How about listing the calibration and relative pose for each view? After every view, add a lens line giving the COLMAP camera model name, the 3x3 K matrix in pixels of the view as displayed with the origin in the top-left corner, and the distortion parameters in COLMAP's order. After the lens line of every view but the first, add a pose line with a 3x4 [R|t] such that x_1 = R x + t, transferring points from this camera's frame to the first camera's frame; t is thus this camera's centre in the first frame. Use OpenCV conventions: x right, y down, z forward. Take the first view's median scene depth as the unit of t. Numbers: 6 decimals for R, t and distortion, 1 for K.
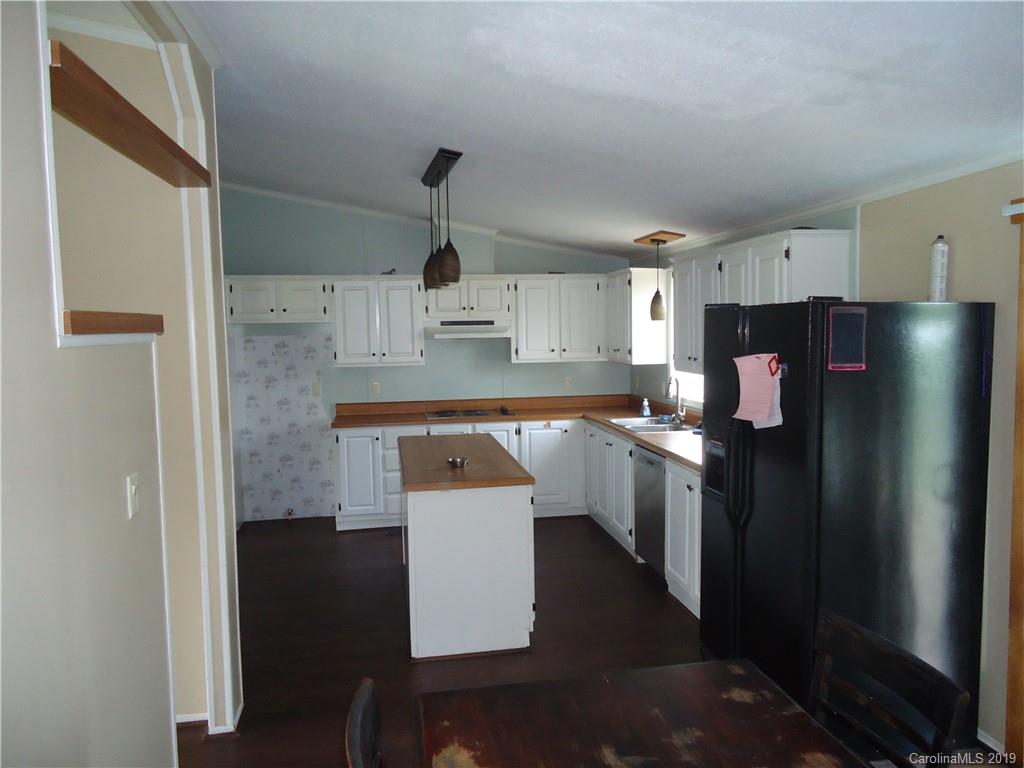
lens RADIAL K [[743.6, 0, 518.2], [0, 743.6, 382.6], [0, 0, 1]] dist [0.001623, 0.001362]
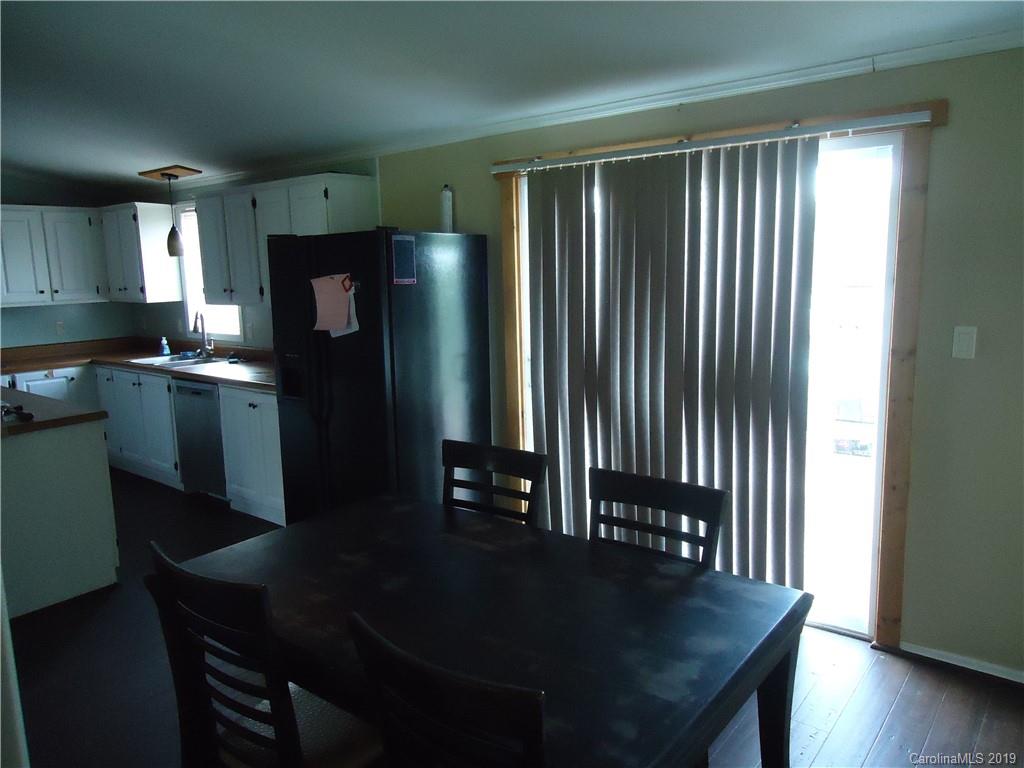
lens RADIAL K [[743.6, 0, 516.5], [0, 743.6, 382.1], [0, 0, 1]] dist [0.001623, 0.001362]
pose [[0.754538, -0.108086, 0.647294, -0.137756], [0.064644, 0.993788, 0.090589, 0.024468], [-0.653065, -0.026509, 0.756838, -0.065146]]
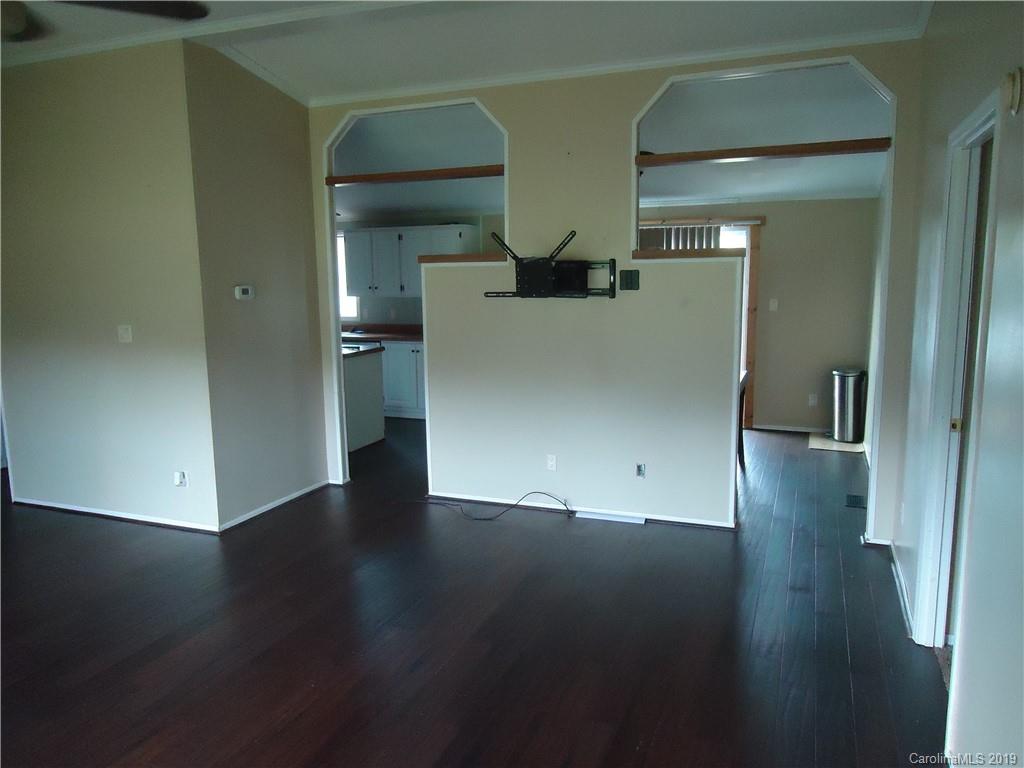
lens RADIAL K [[743.6, 0, 514.6], [0, 743.6, 389.8], [0, 0, 1]] dist [0.001623, 0.001362]
pose [[0.528758, -0.124153, 0.839644, -0.971557], [0.068587, 0.992259, 0.103527, 0.042552], [-0.845997, 0.002848, 0.533180, -0.203162]]
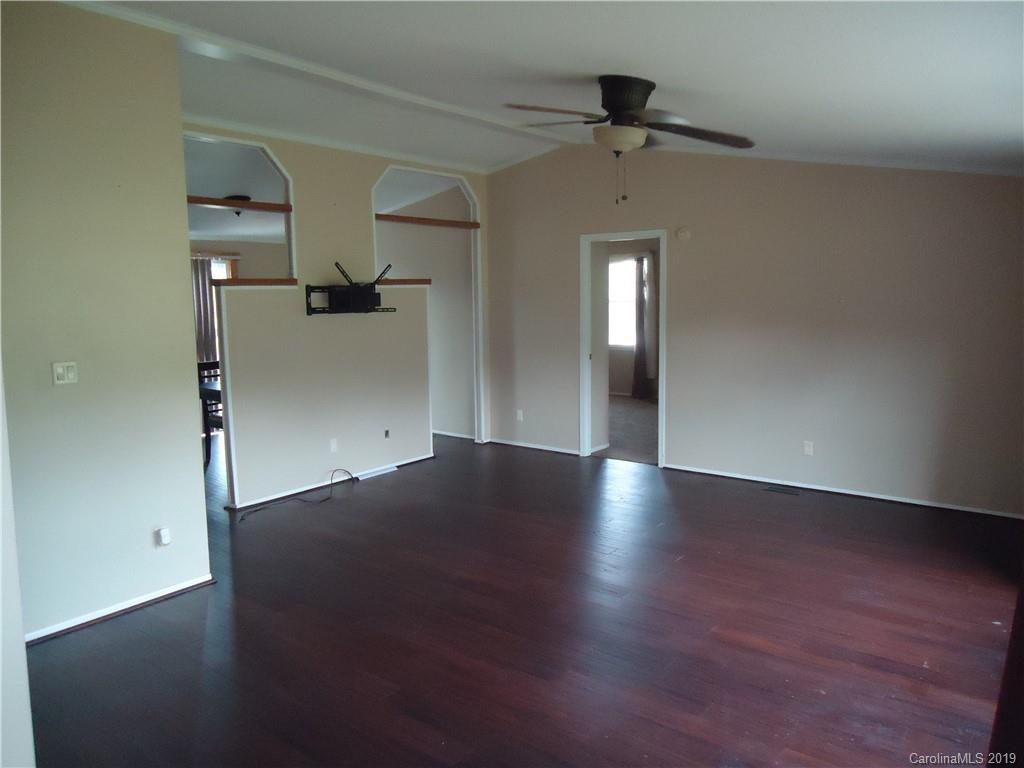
lens RADIAL K [[743.6, 0, 513.5], [0, 743.6, 377.9], [0, 0, 1]] dist [0.001623, 0.001362]
pose [[-0.670125, -0.058321, 0.739954, -1.218215], [0.084692, 0.984390, 0.154287, -0.026799], [-0.737401, 0.166060, -0.654725, 0.790261]]
